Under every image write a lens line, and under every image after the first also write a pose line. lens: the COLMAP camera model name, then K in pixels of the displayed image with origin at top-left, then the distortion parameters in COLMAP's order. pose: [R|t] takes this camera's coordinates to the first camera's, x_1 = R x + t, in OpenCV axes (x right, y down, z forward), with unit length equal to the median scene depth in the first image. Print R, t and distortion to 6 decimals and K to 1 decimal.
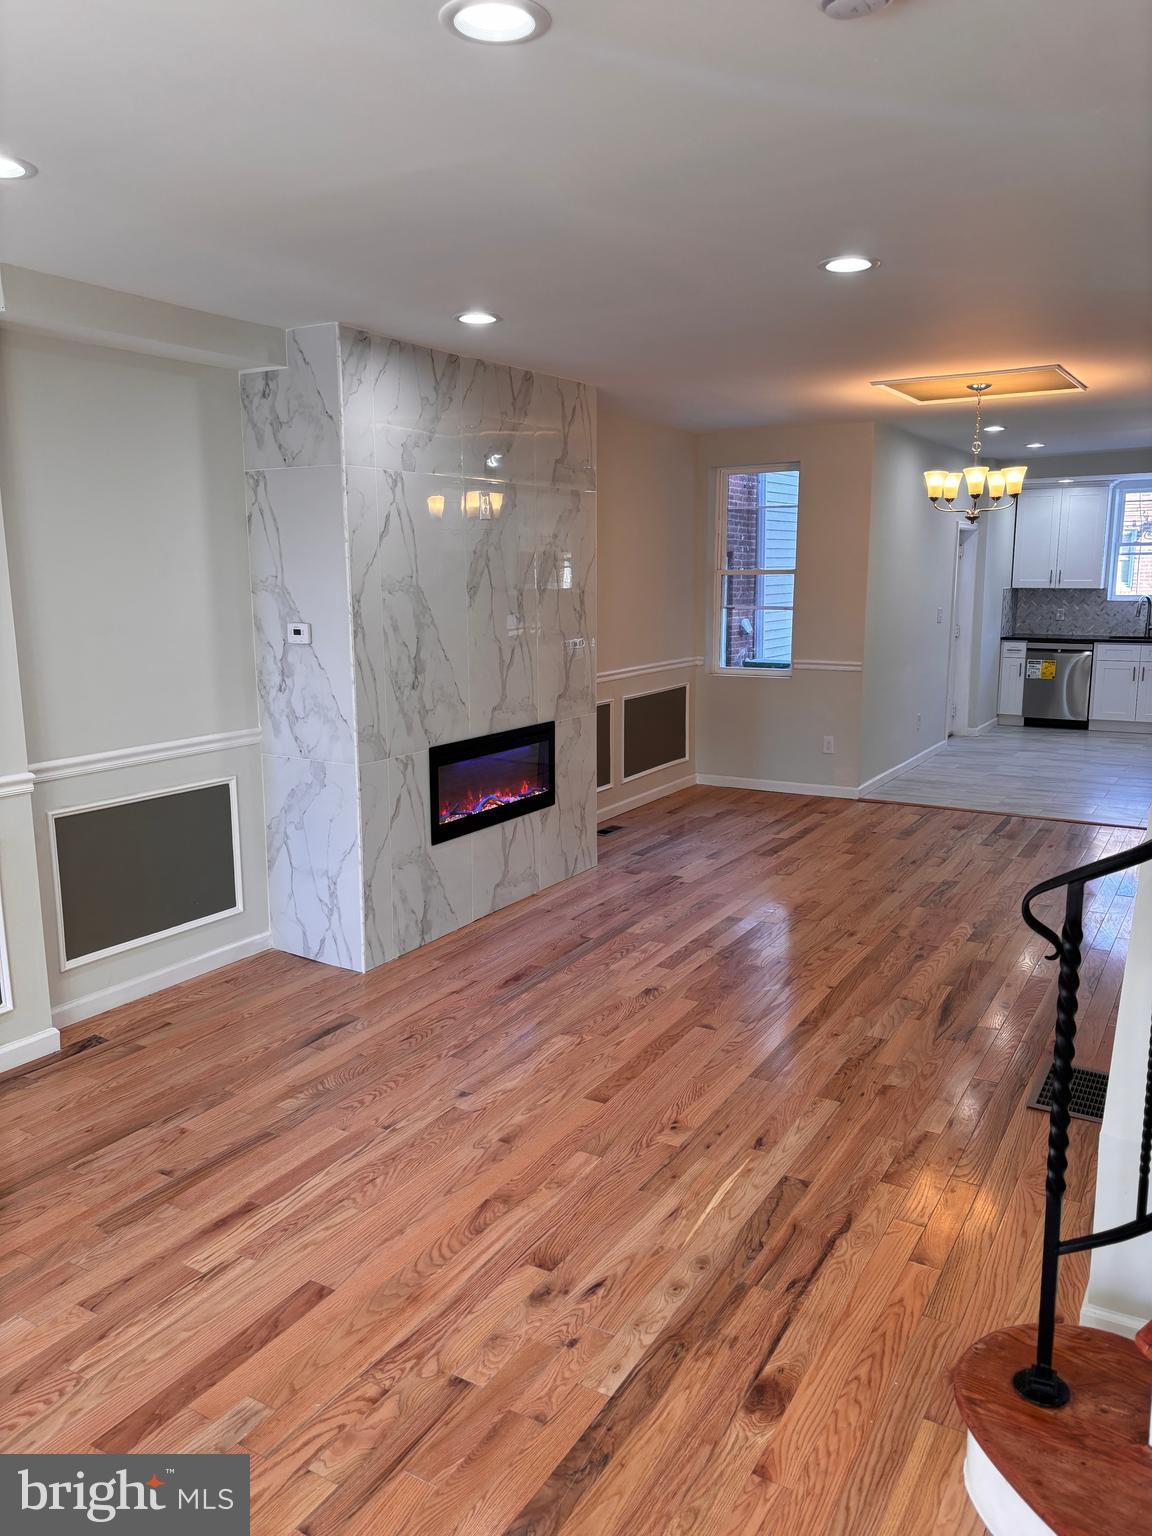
lens RADIAL K [[1155.0, 0, 565.1], [0, 1155.0, 770.8], [0, 0, 1]] dist [0.062032, -0.066101]
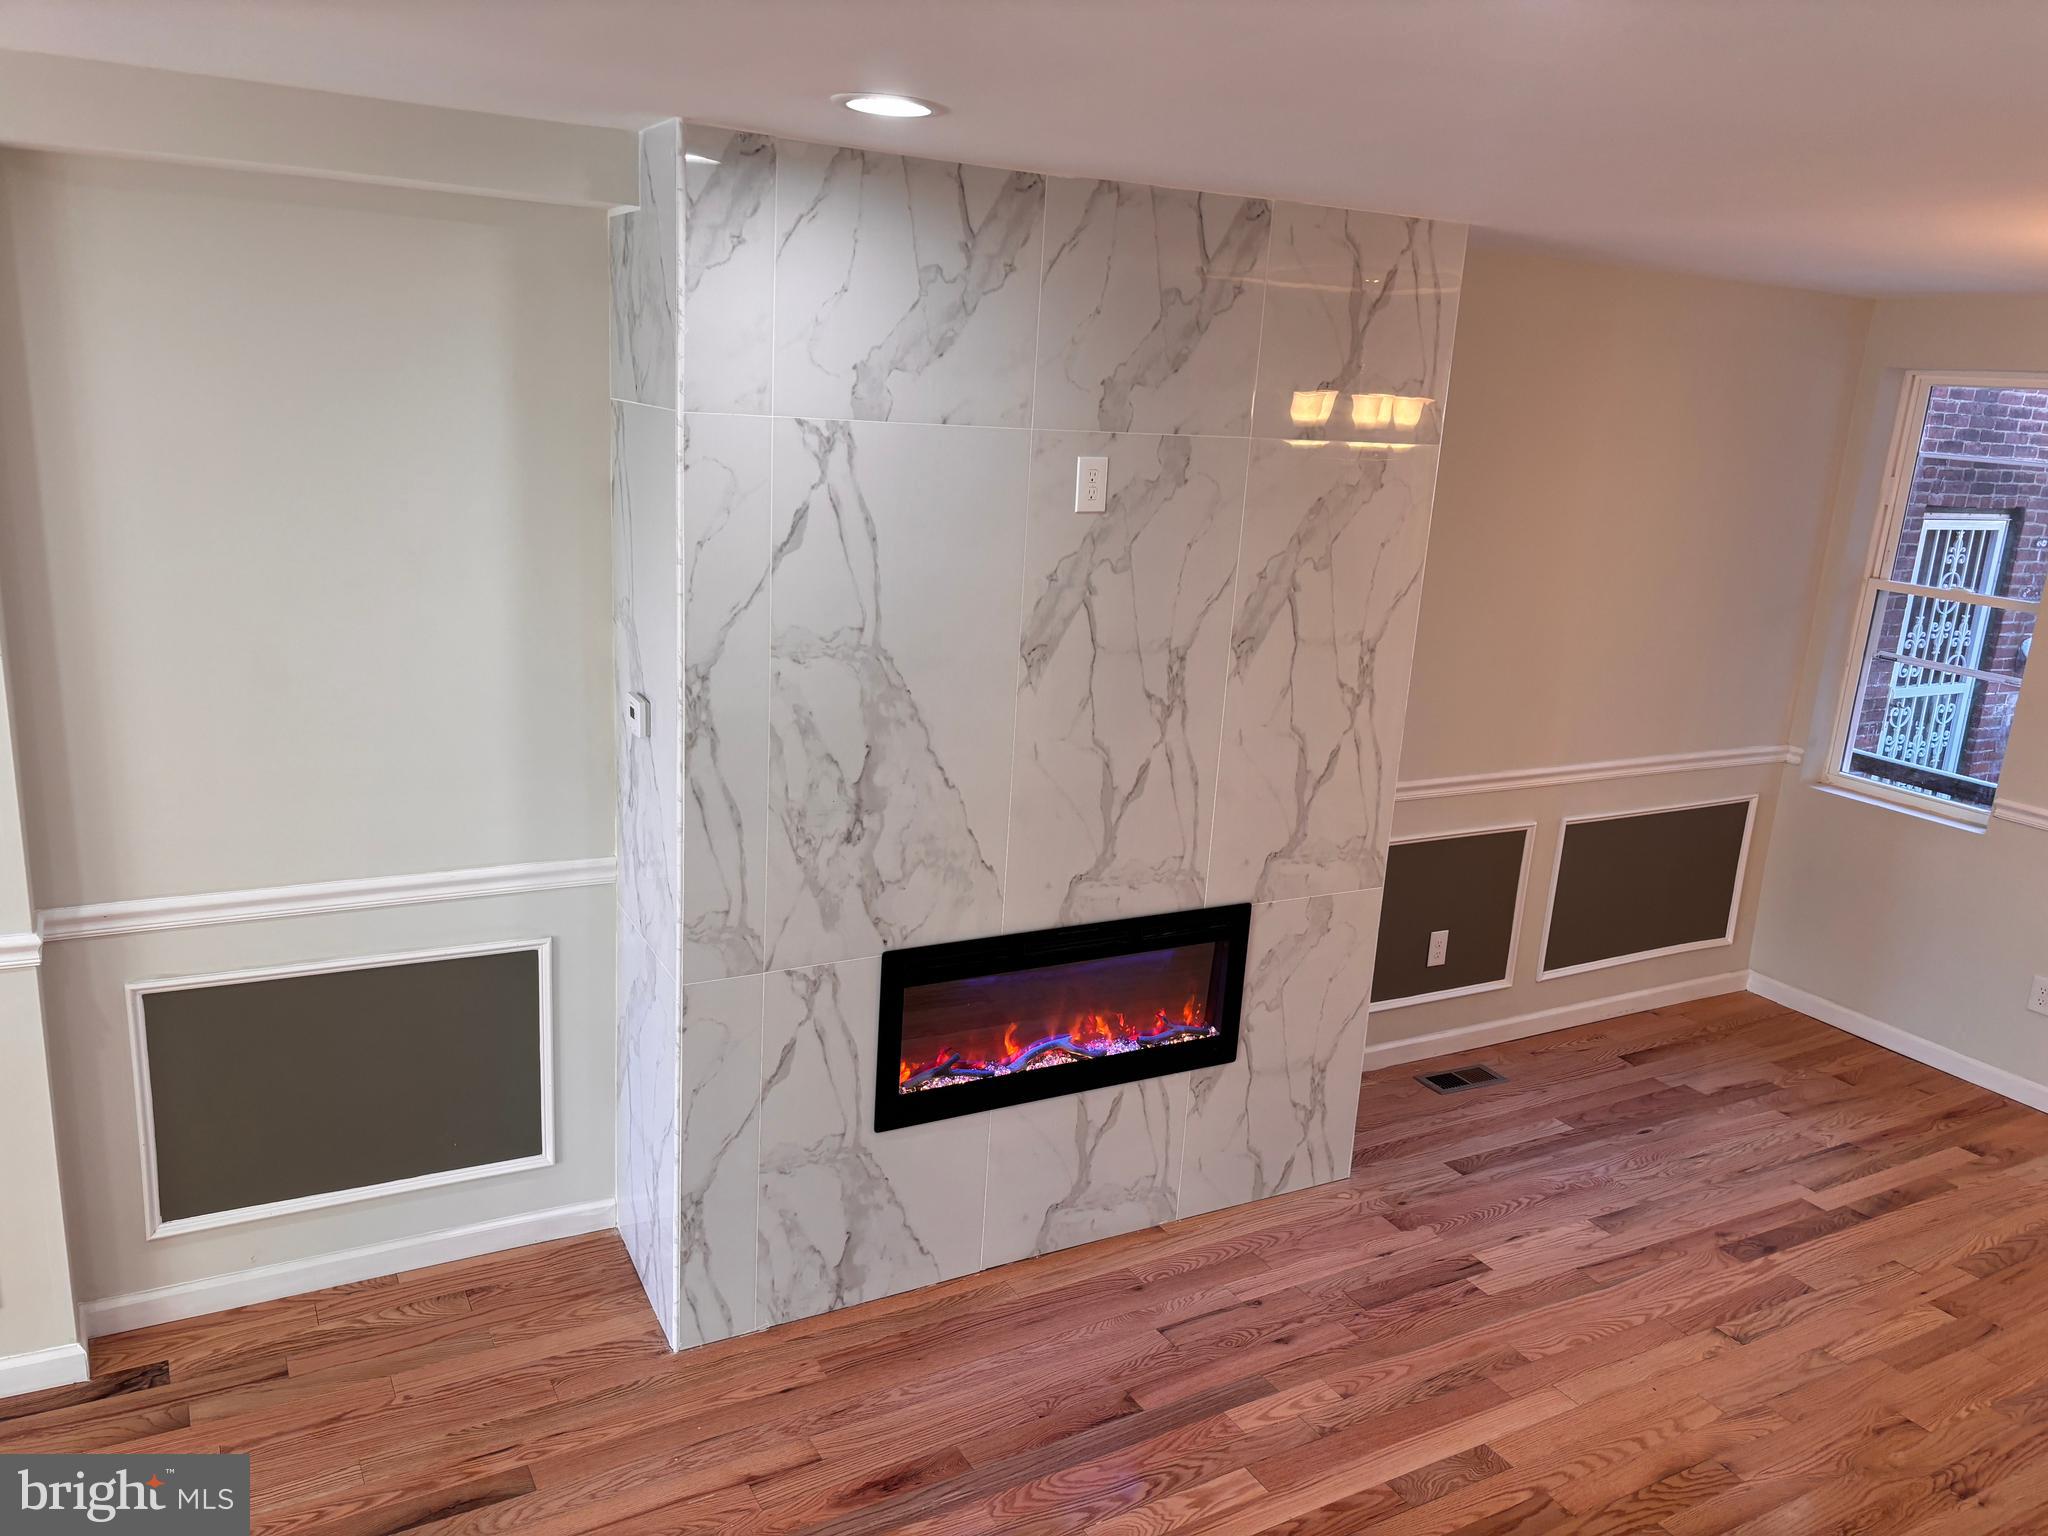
lens RADIAL K [[1540.0, 0, 1024.4], [0, 1540.0, 776.7], [0, 0, 1]] dist [0.062032, -0.066101]
pose [[0.867414, 0.180100, -0.463849, 0.248897], [-0.151357, 0.983526, 0.098835, -0.180555], [0.474008, -0.015524, 0.880384, 0.443223]]
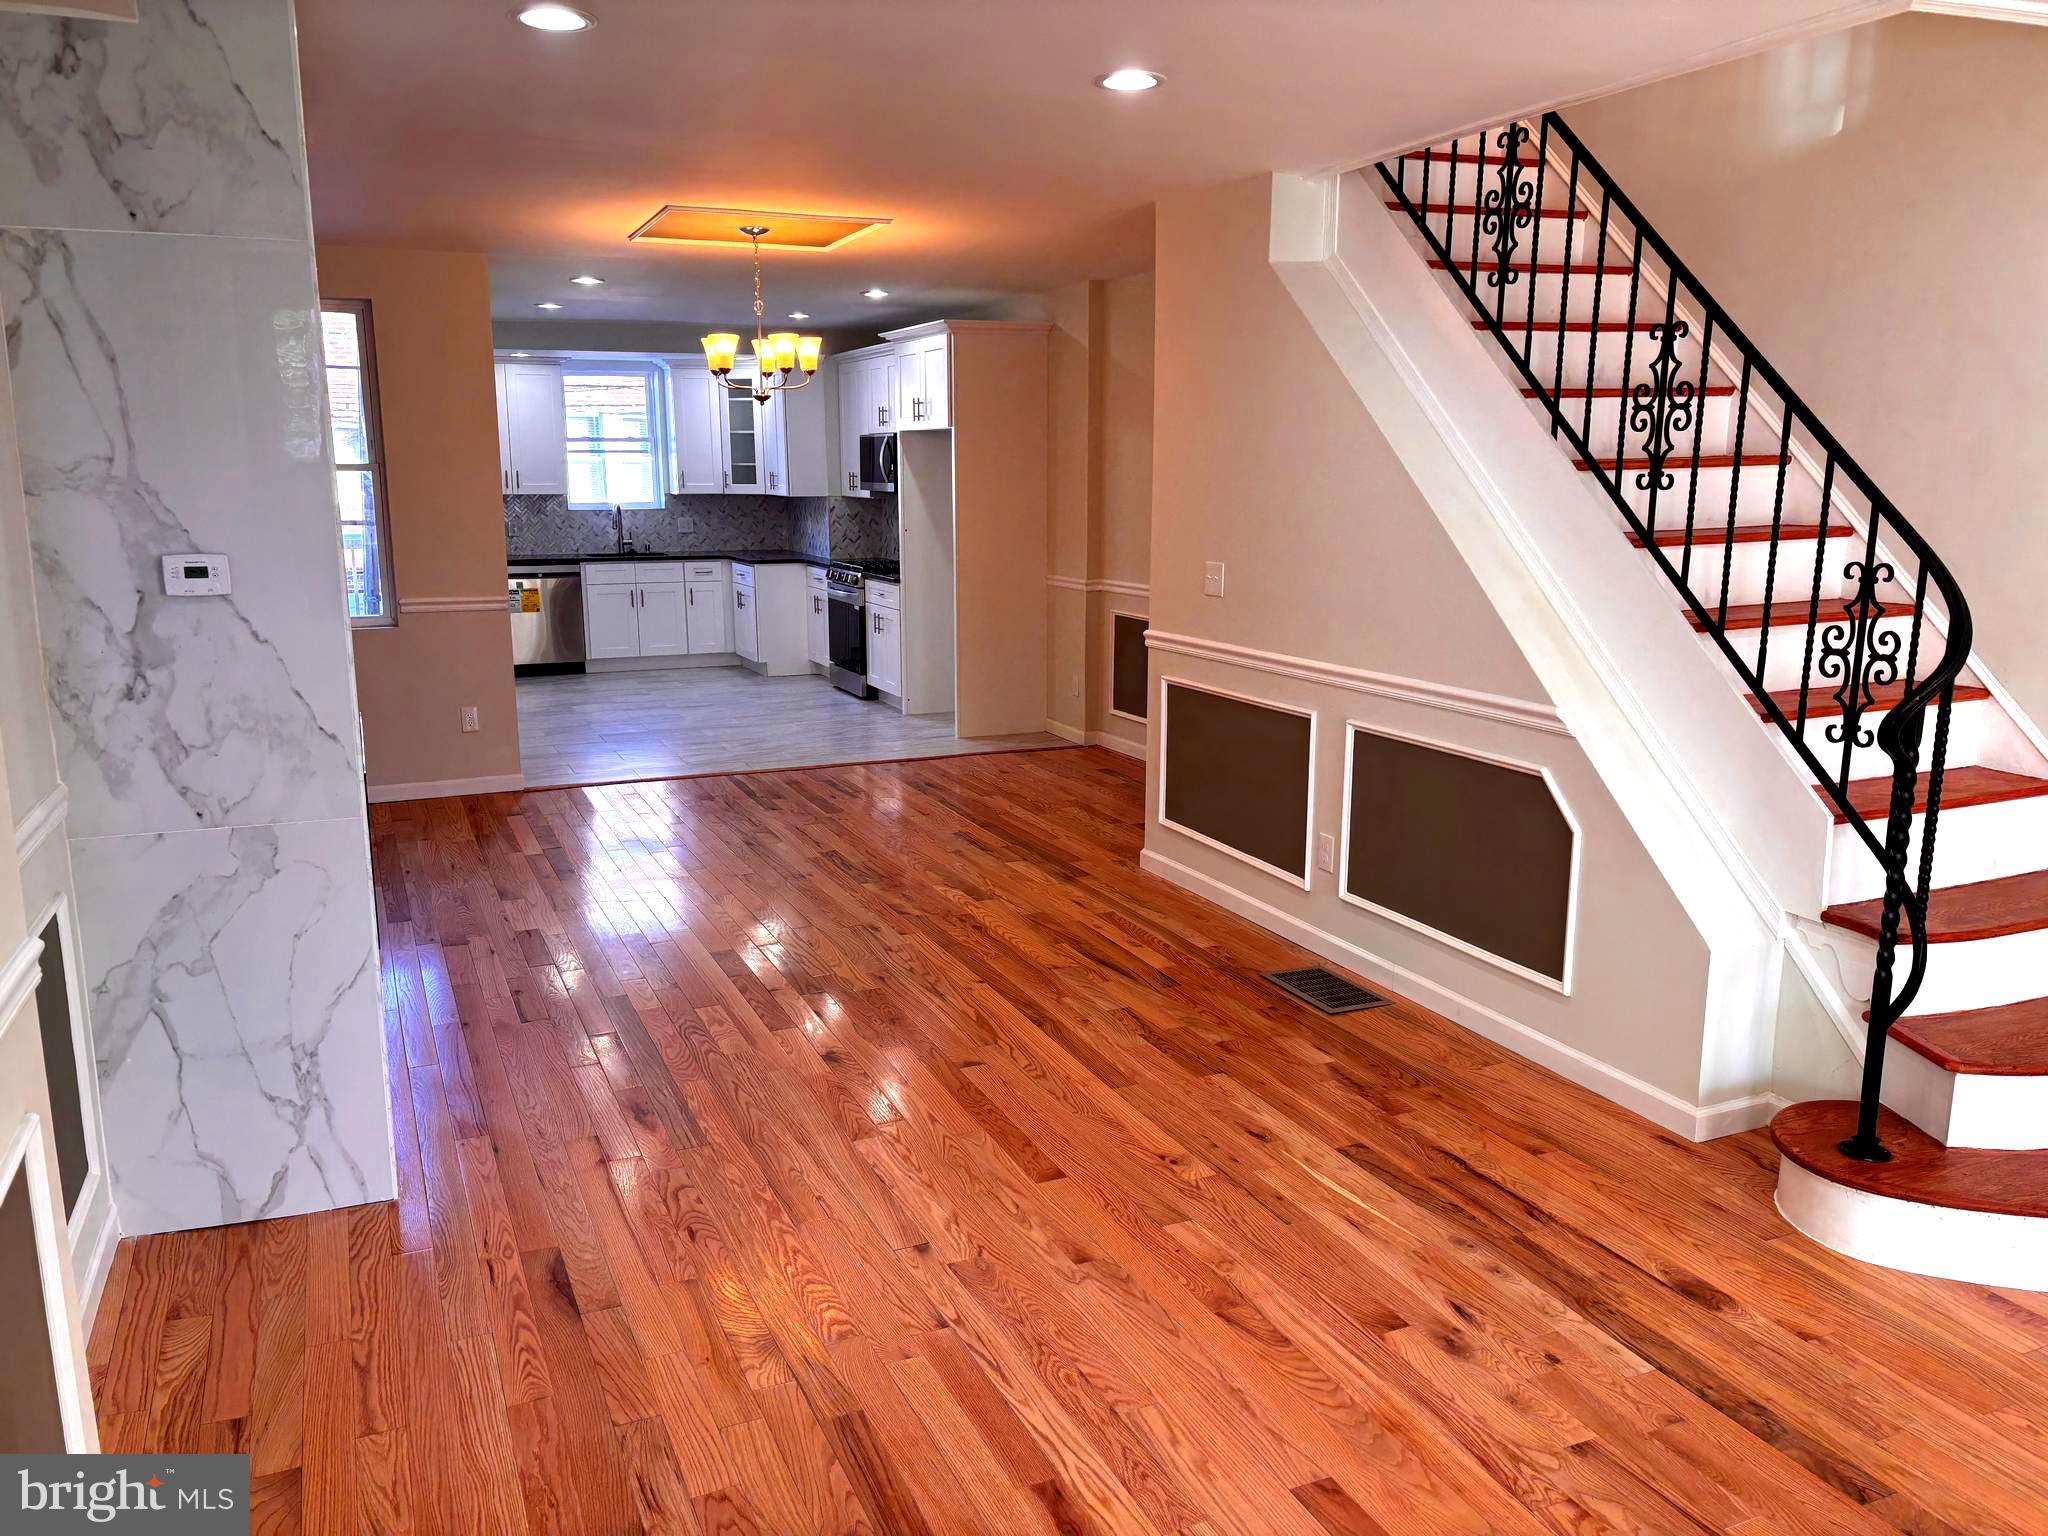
lens RADIAL K [[1540.0, 0, 1026.4], [0, 1540.0, 772.4], [0, 0, 1]] dist [0.062032, -0.066101]
pose [[0.575410, -0.154646, 0.803112, -0.549175], [0.141932, 0.985943, 0.088161, -0.042771], [-0.805456, 0.063259, 0.589270, 0.320770]]
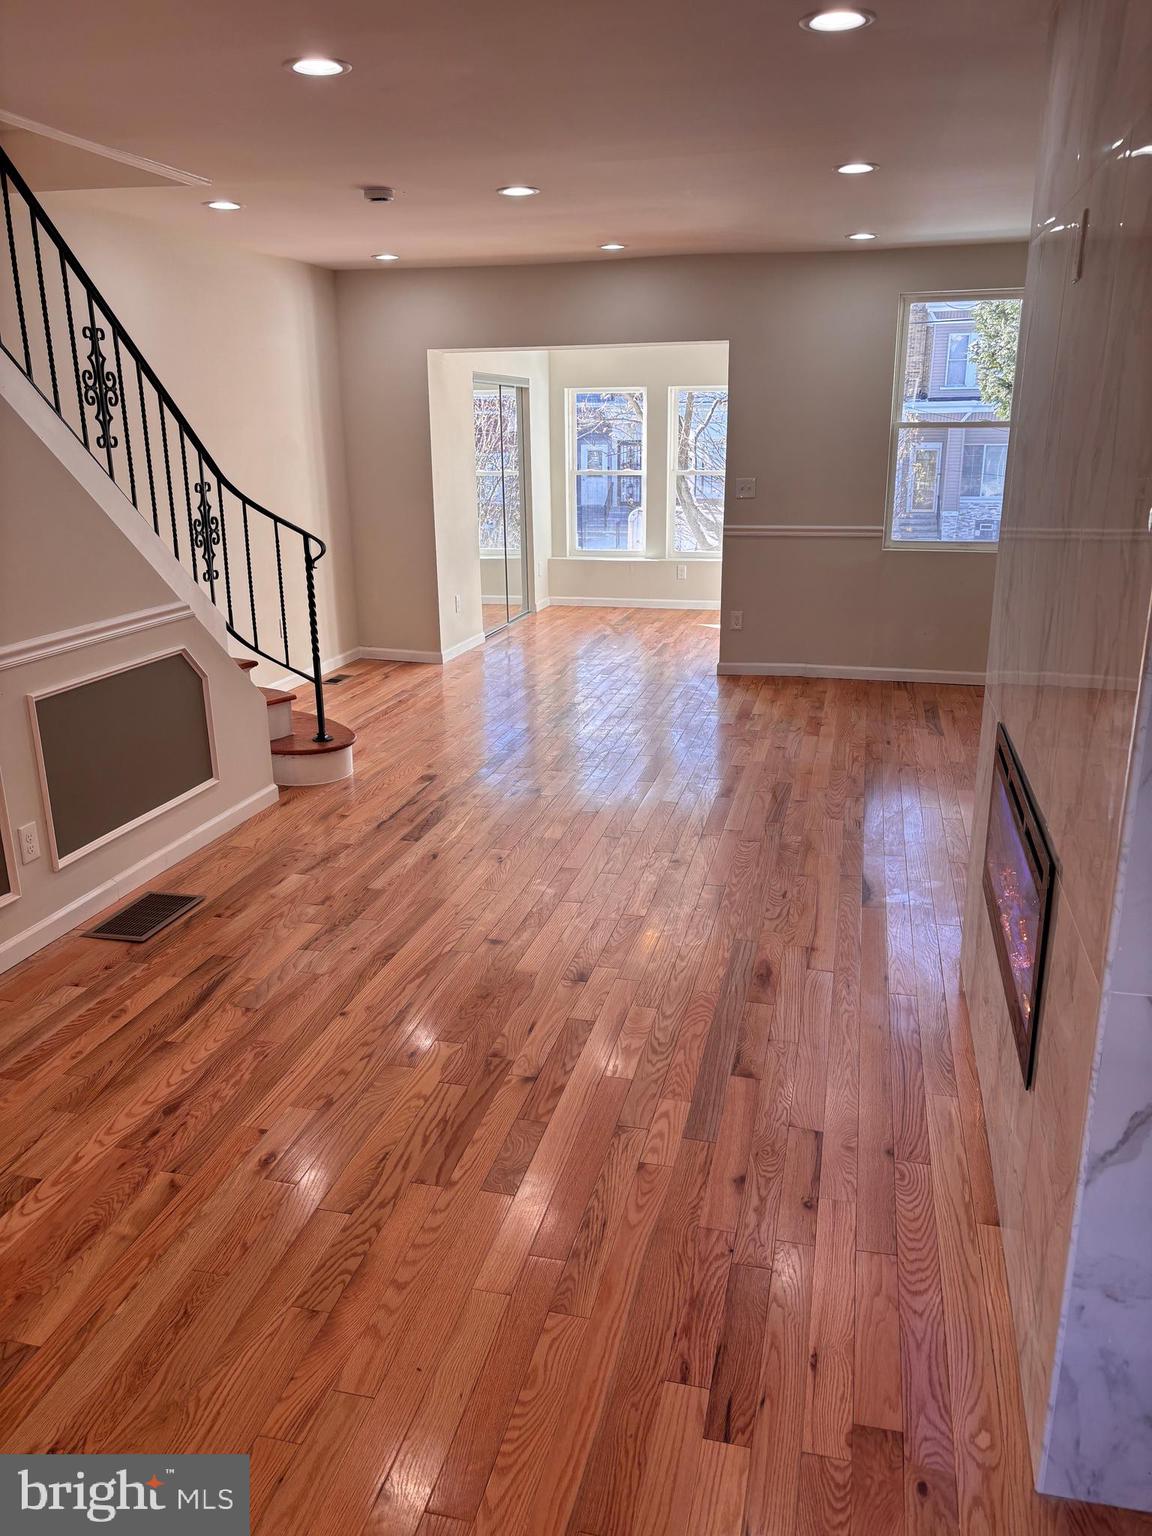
lens RADIAL K [[1155.0, 0, 574.8], [0, 1155.0, 773.9], [0, 0, 1]] dist [0.062032, -0.066101]
pose [[-0.956109, 0.098546, -0.275942, 0.259912], [-0.037249, 0.893228, 0.448059, -0.260827], [0.290633, 0.438672, -0.850353, 1.499501]]
